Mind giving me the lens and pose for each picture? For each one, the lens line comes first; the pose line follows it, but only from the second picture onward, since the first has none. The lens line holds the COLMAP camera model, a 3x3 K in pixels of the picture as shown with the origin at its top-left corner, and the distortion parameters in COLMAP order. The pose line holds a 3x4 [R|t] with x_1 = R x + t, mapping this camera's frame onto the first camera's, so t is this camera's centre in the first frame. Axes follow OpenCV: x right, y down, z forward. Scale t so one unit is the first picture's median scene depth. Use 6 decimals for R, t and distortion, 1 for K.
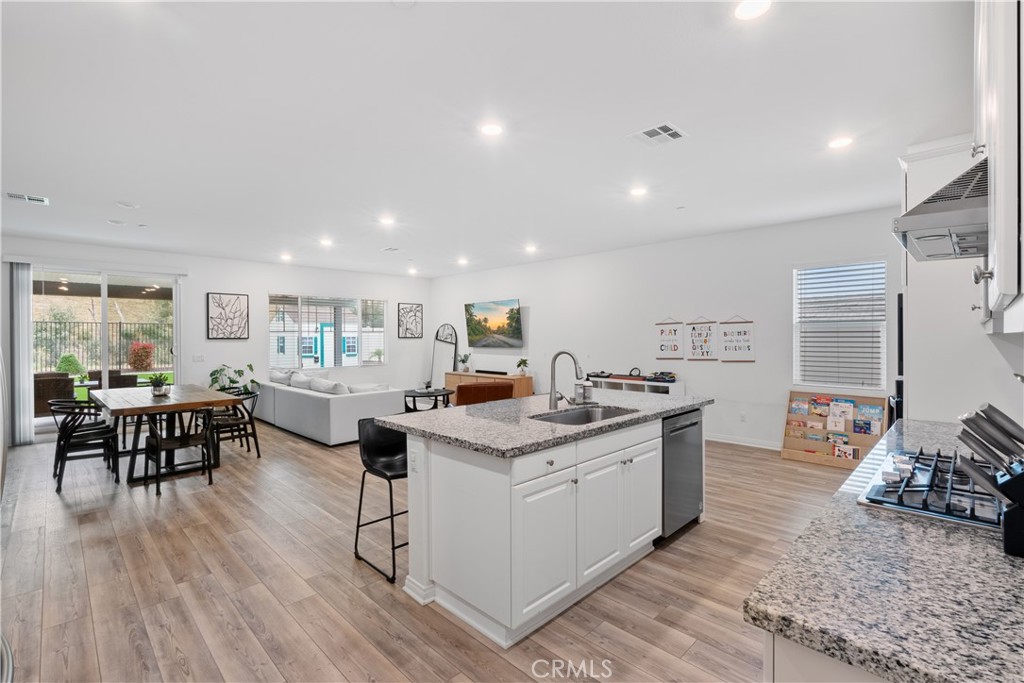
lens RADIAL K [[466.5, 0, 510.0], [0, 466.5, 340.8], [0, 0, 1]] dist [-0.010817, -0.000182]
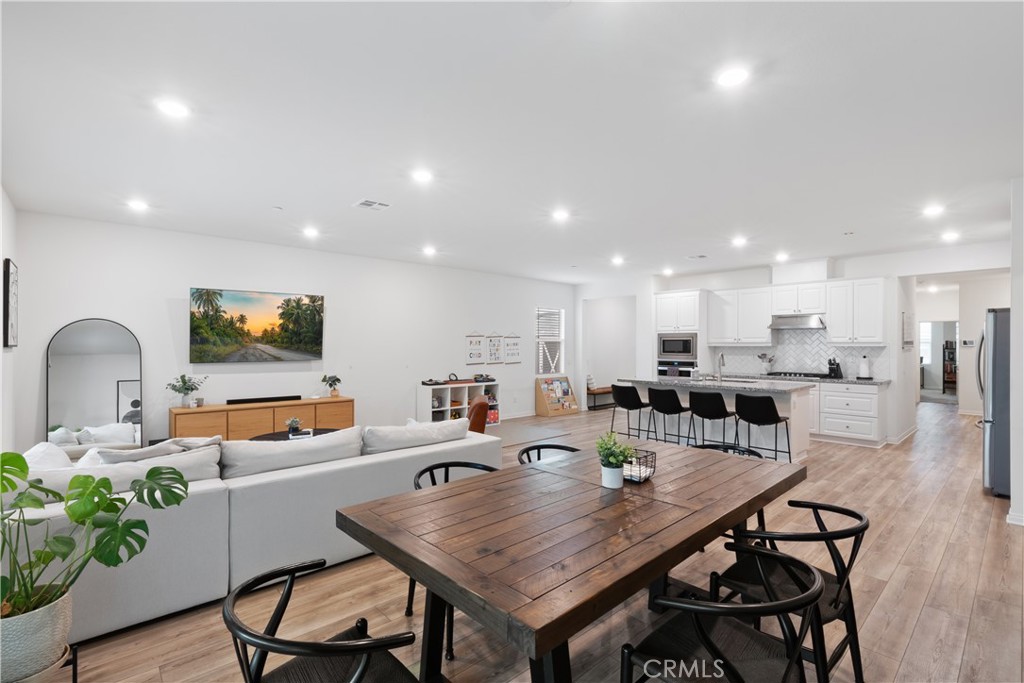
lens RADIAL K [[466.5, 0, 510.0], [0, 466.5, 343.1], [0, 0, 1]] dist [-0.010817, -0.000182]
pose [[0.050926, 0.010731, 0.998645, -0.711864], [0.007465, 0.999910, -0.011125, -0.002489], [-0.998675, 0.008021, 0.050841, 0.647018]]
